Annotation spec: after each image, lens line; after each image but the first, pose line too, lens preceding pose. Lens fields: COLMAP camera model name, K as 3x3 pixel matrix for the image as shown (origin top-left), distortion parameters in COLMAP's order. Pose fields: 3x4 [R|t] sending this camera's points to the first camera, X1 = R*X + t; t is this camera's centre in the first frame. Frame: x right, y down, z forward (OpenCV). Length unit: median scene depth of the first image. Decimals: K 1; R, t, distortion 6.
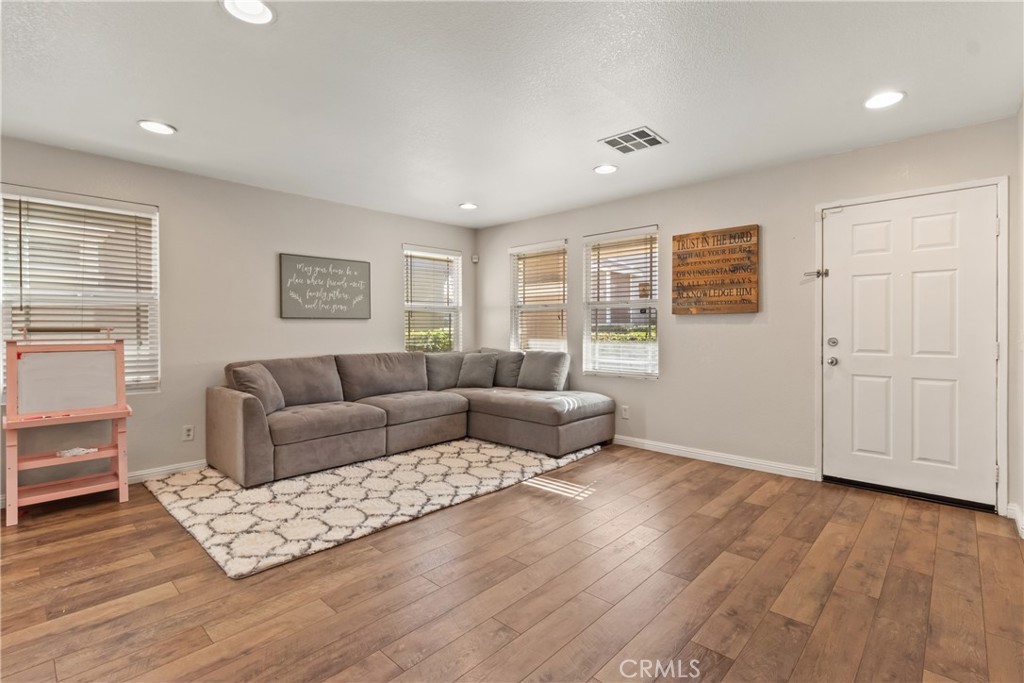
lens RADIAL K [[493.5, 0, 512.8], [0, 493.5, 337.3], [0, 0, 1]] dist [-0.000567, 0.000626]
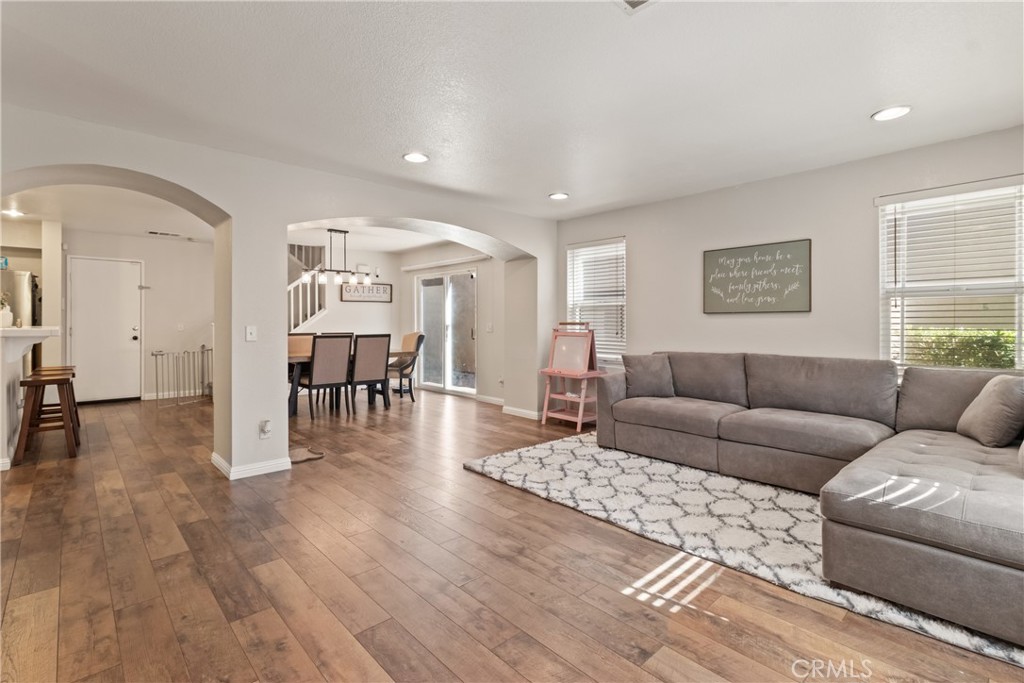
lens RADIAL K [[493.5, 0, 515.0], [0, 493.5, 322.6], [0, 0, 1]] dist [-0.000567, 0.000626]
pose [[-0.099449, 0.001236, -0.995042, 0.671391], [-0.021646, 0.999760, 0.003405, -0.016084], [0.994807, 0.021877, -0.099399, 0.783207]]
